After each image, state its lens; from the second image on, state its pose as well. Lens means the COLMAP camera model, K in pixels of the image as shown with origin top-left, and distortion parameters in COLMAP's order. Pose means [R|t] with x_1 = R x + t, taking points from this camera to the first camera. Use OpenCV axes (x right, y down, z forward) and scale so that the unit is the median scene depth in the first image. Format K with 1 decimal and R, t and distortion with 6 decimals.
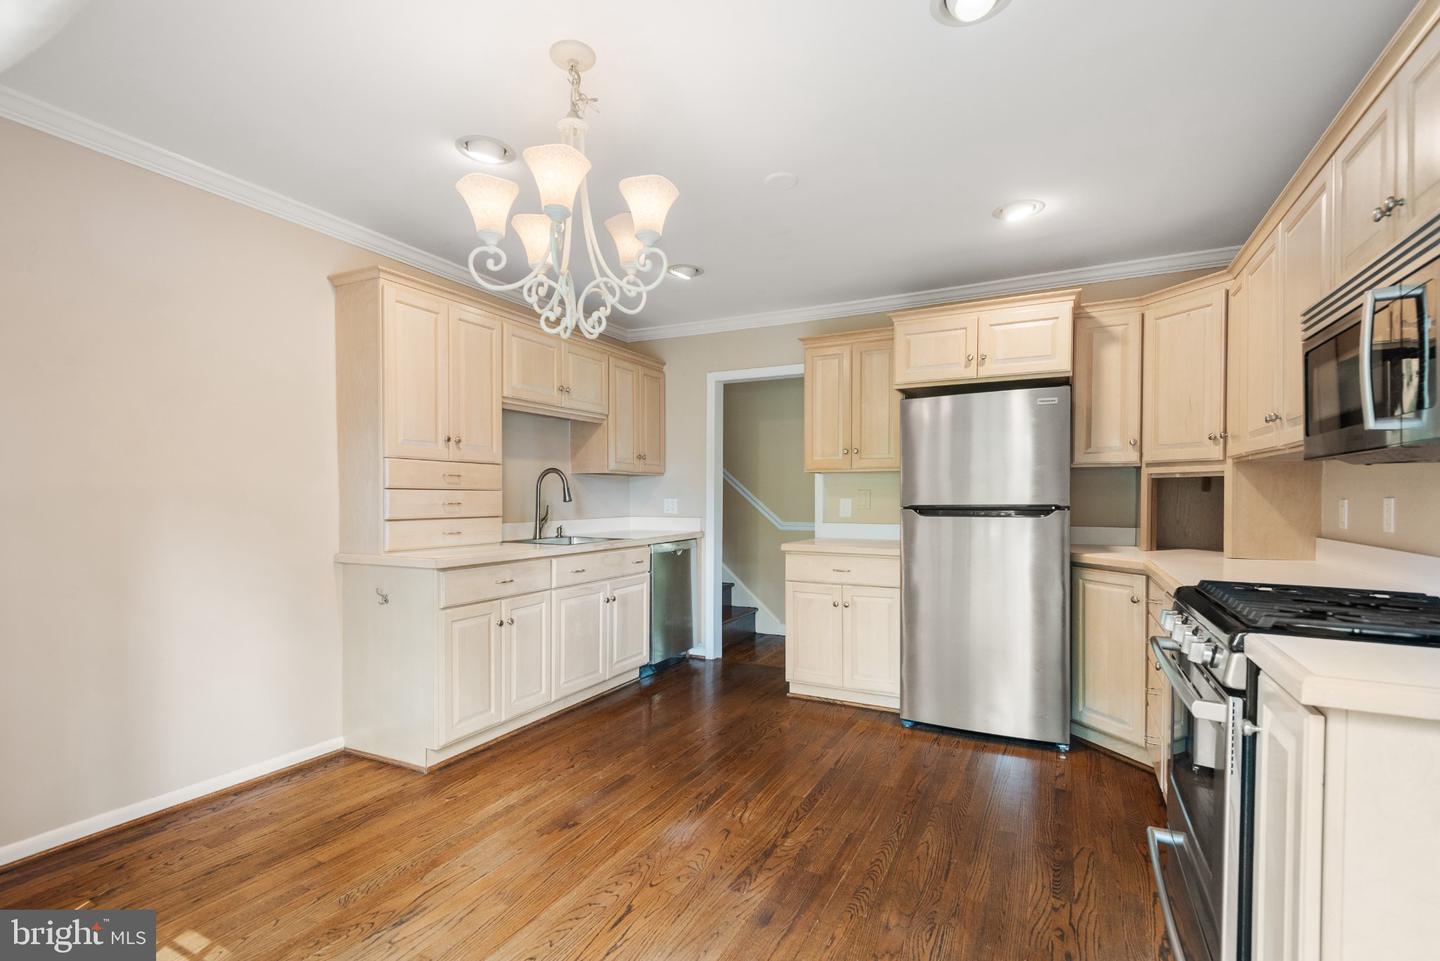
lens RADIAL K [[671.8, 0, 714.1], [0, 671.8, 497.3], [0, 0, 1]] dist [0.050199, -0.025595]
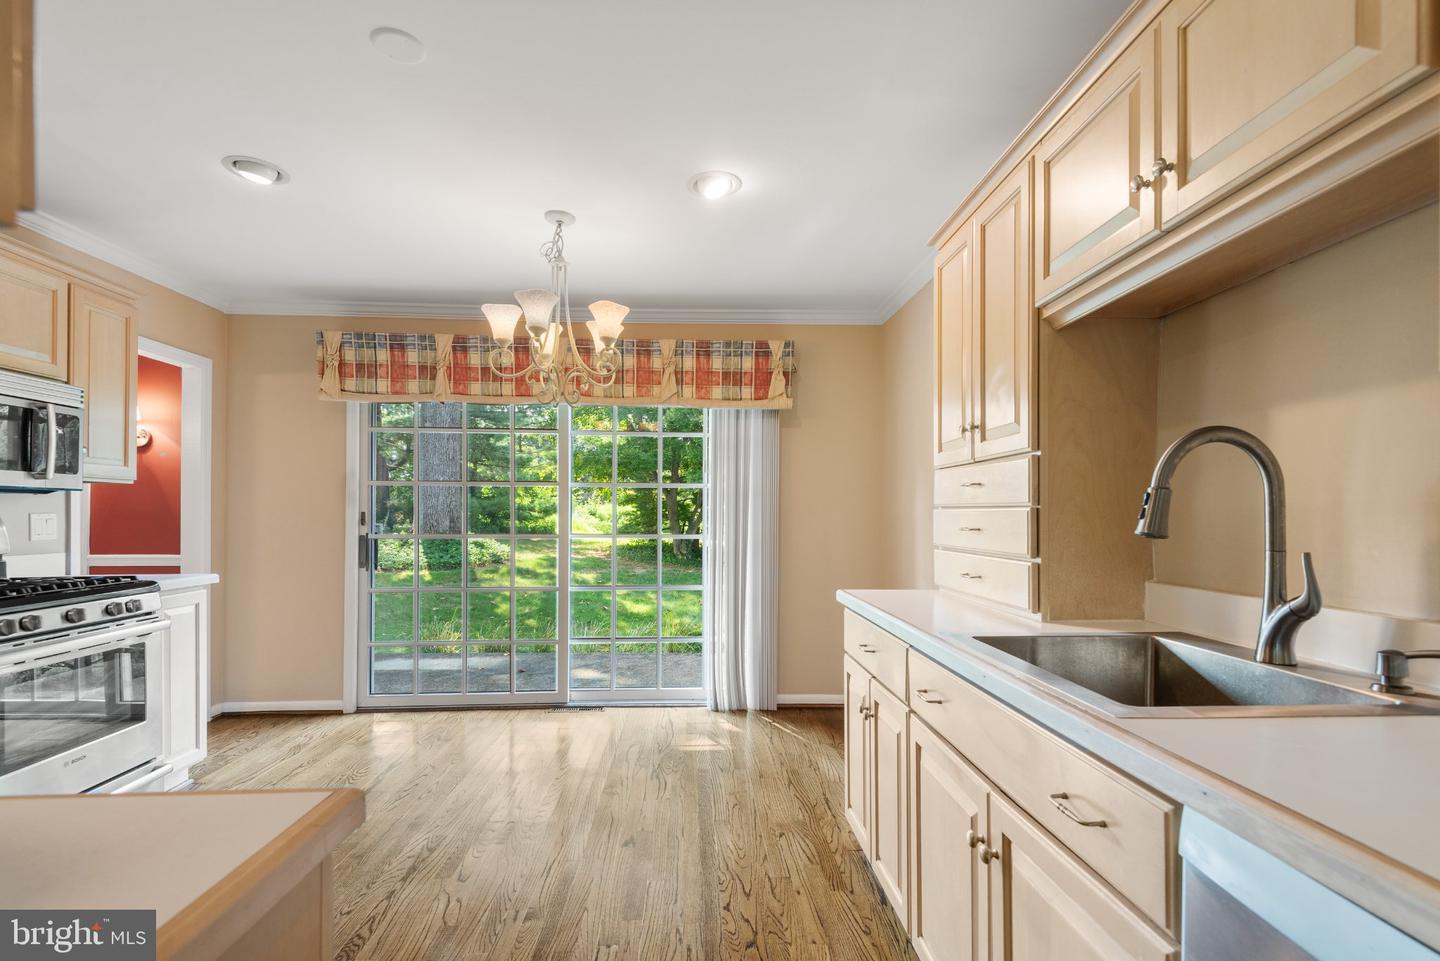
lens RADIAL K [[671.8, 0, 714.1], [0, 671.8, 497.3], [0, 0, 1]] dist [0.050199, -0.025595]
pose [[-0.869829, -0.015125, -0.493122, 0.150048], [-0.005694, 0.999771, -0.020620, -0.007930], [0.493321, -0.015128, -0.869716, 1.600055]]
